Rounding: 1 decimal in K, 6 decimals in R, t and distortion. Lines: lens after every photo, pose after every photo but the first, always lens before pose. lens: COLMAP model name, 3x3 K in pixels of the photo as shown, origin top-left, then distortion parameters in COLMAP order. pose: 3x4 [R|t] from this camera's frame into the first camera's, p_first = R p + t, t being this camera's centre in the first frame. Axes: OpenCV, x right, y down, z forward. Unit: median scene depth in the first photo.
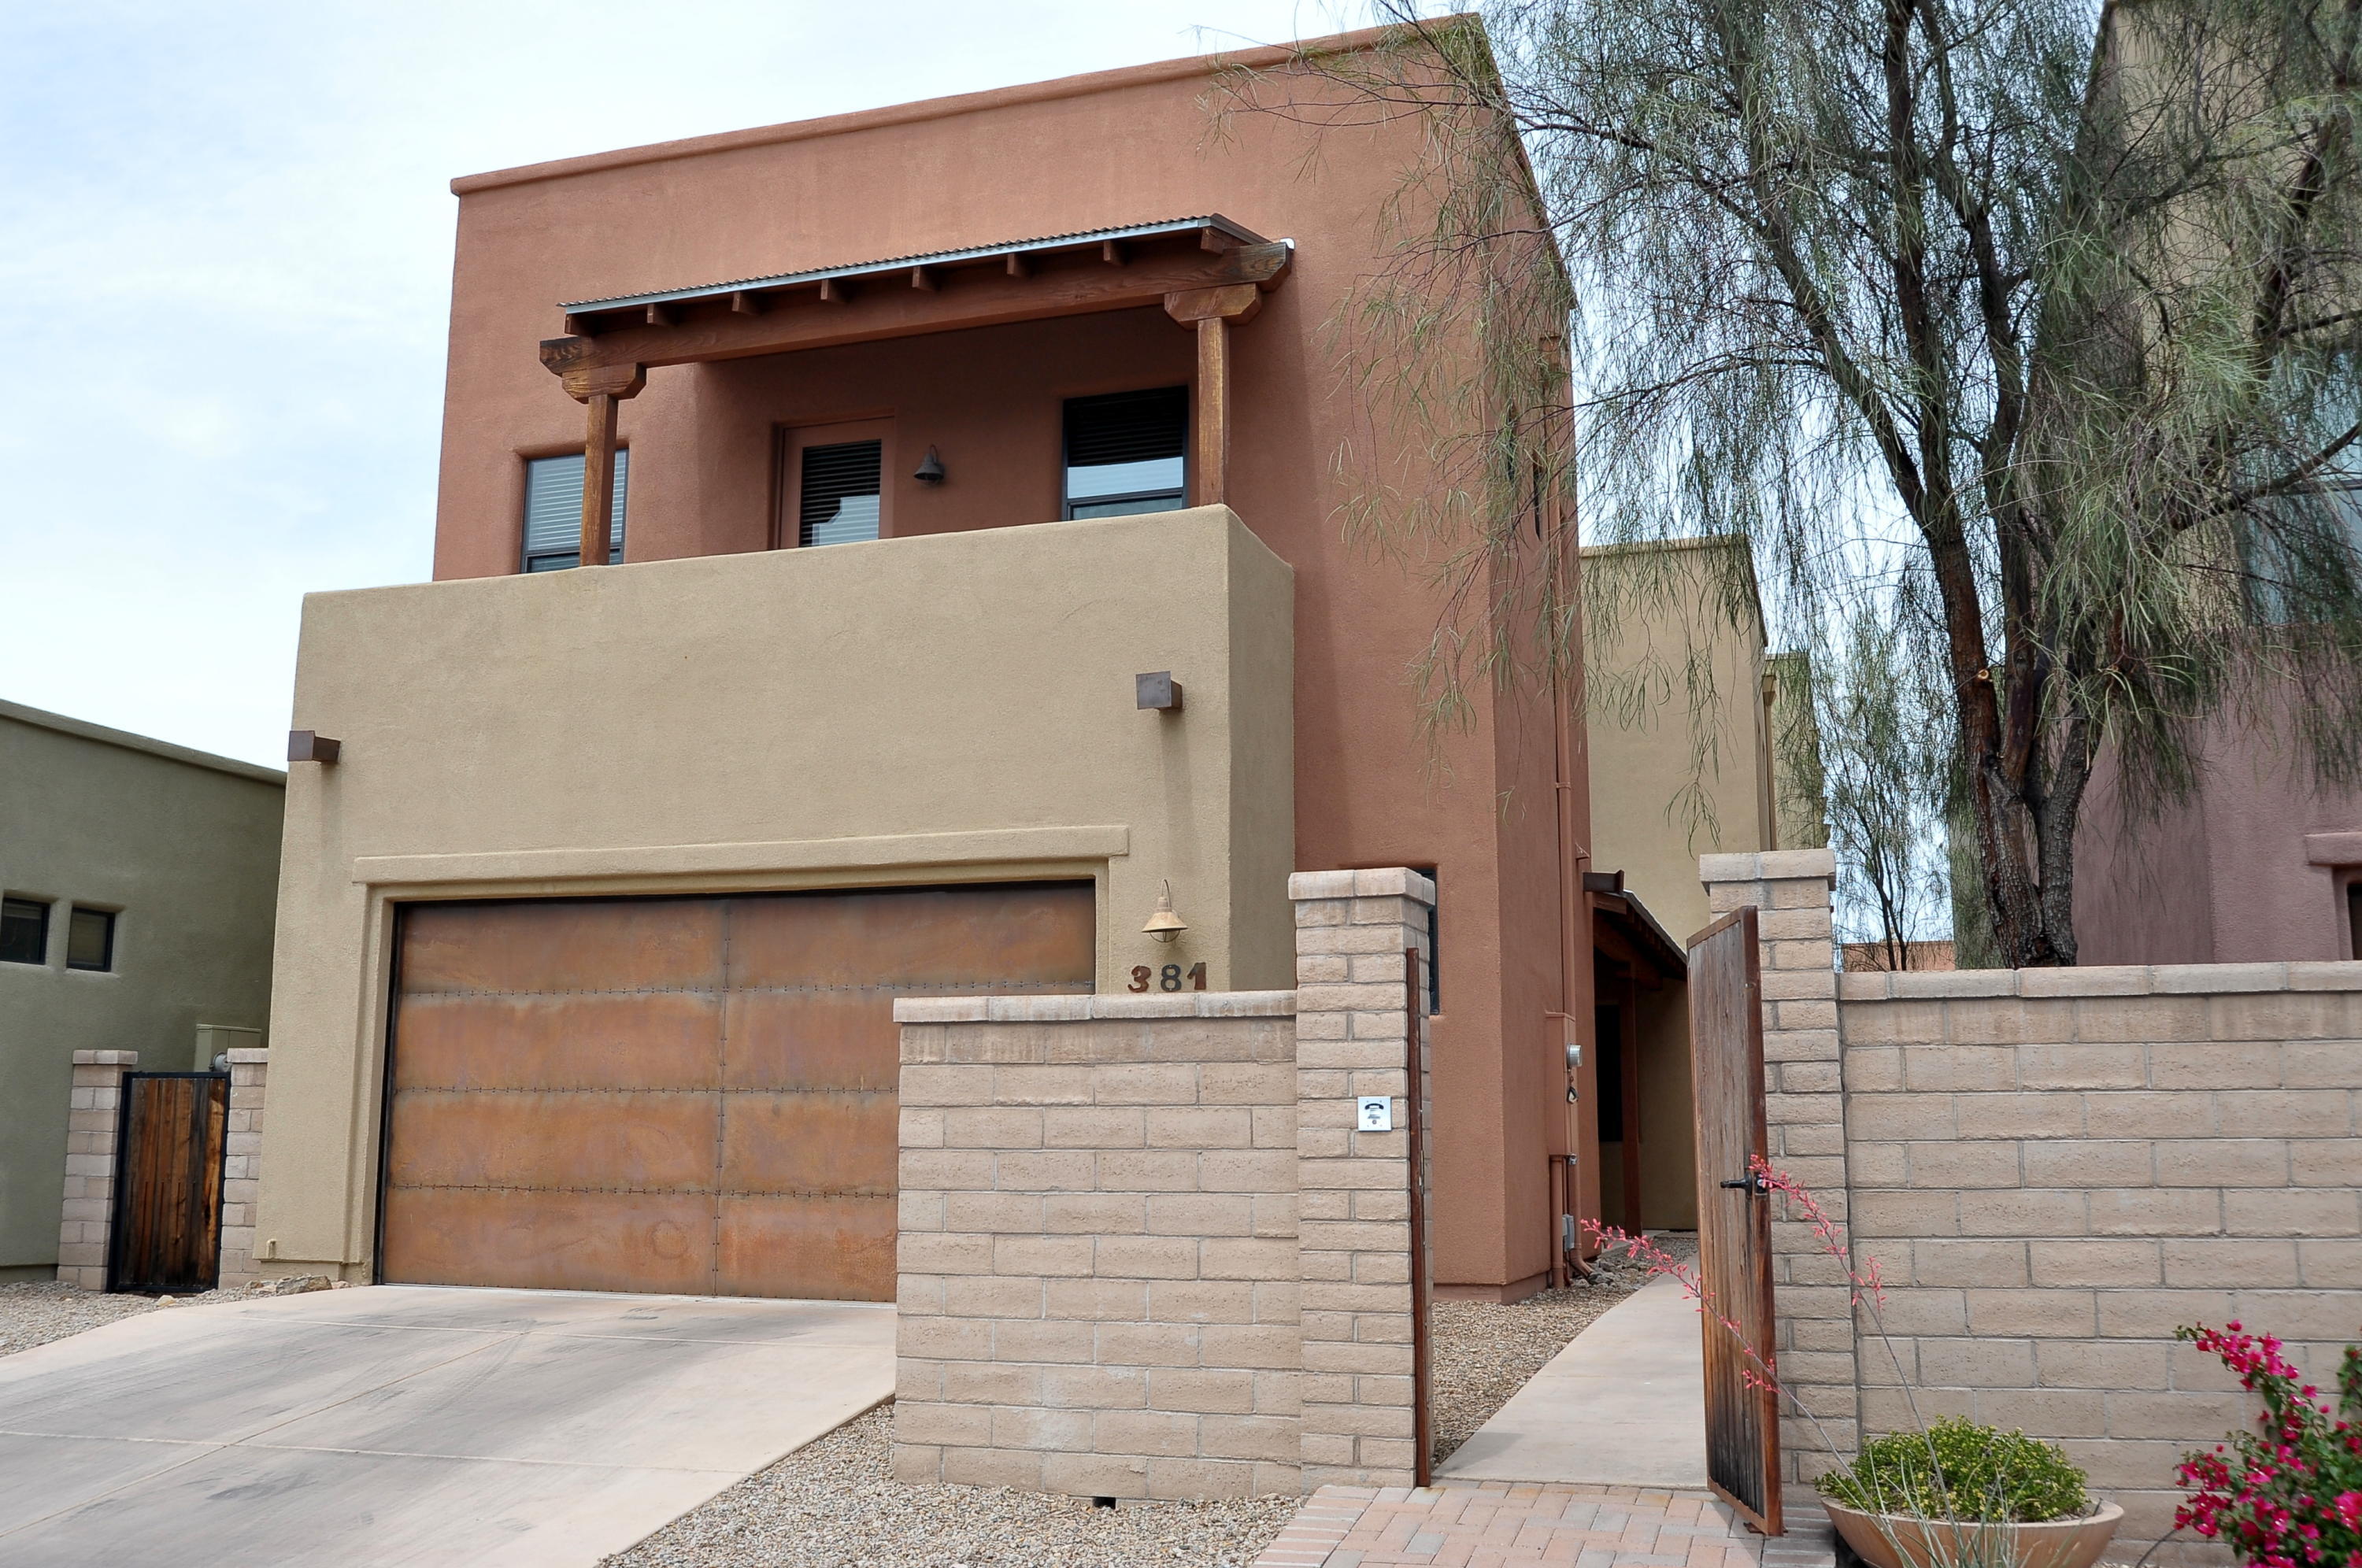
lens RADIAL K [[2151.6, 0, 1181.0], [0, 2151.6, 784.0], [0, 0, 1]] dist [-0.060924, 0.020600]
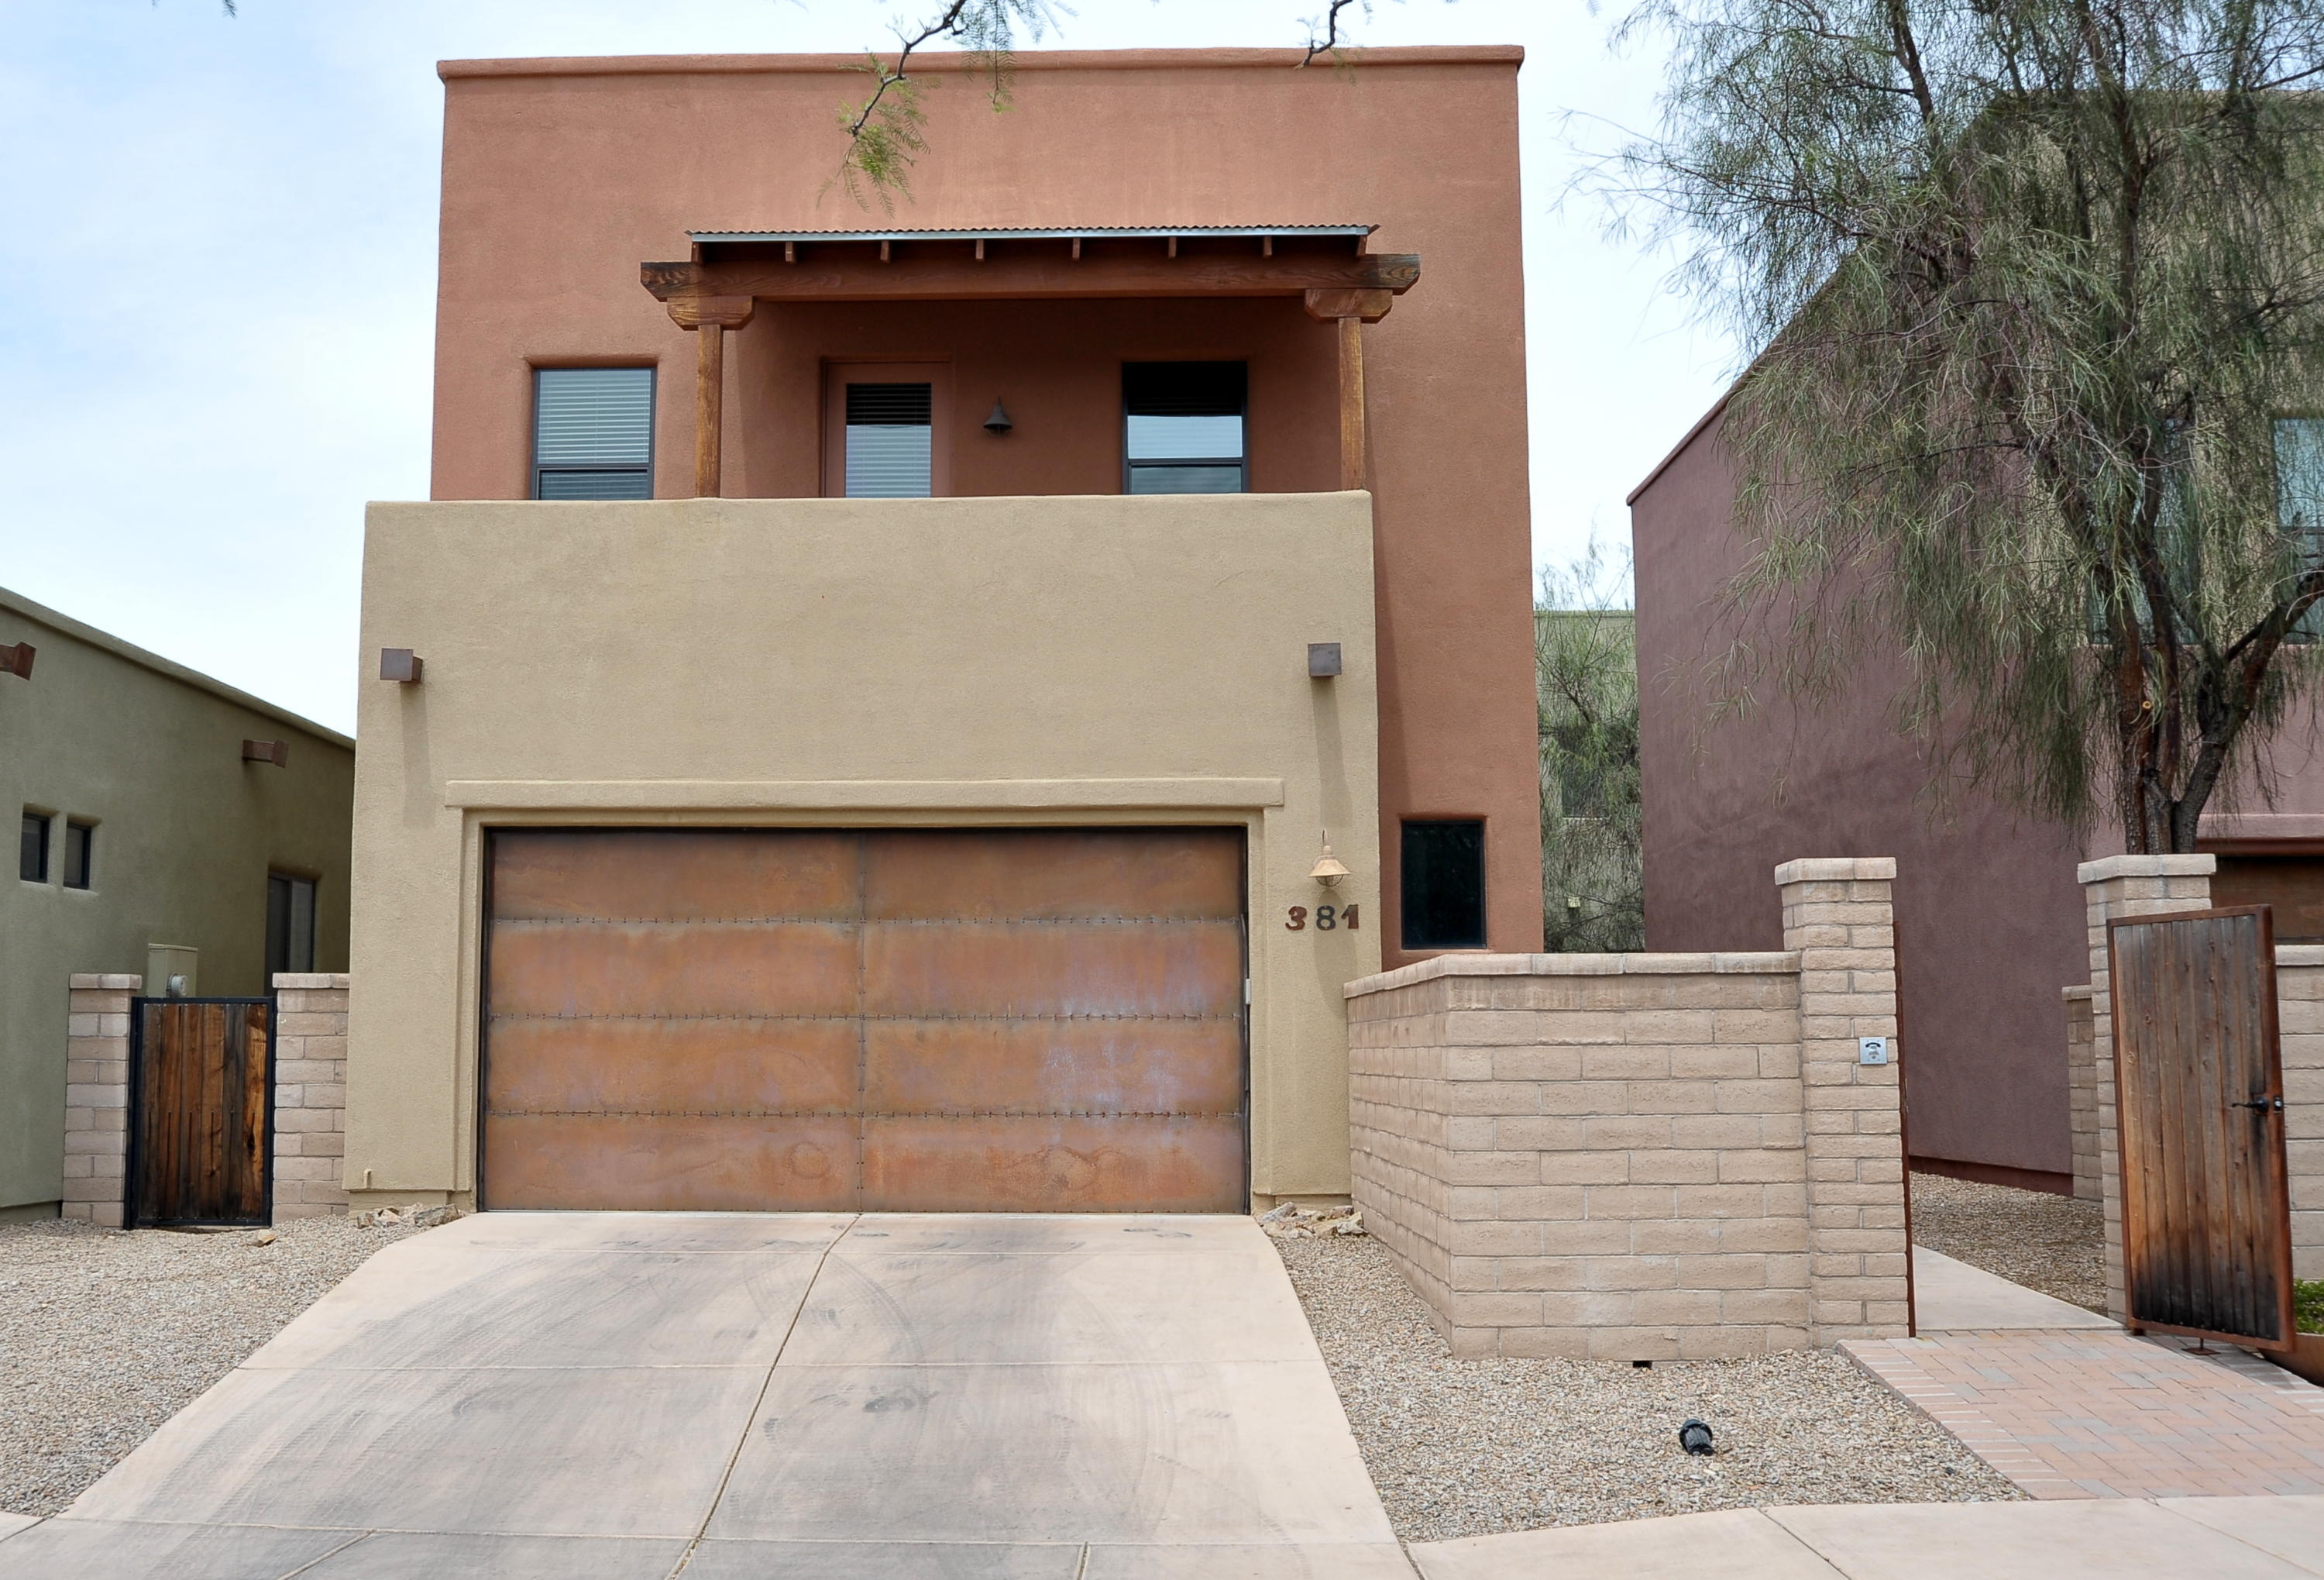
lens RADIAL K [[2209.3, 0, 1158.5], [0, 2209.3, 821.2], [0, 0, 1]] dist [-0.058935, -0.003517]
pose [[0.954947, 0.023715, 0.295828, -0.396678], [-0.043803, 0.997148, 0.061463, -0.024588], [-0.293527, -0.071652, 0.953262, -0.059889]]
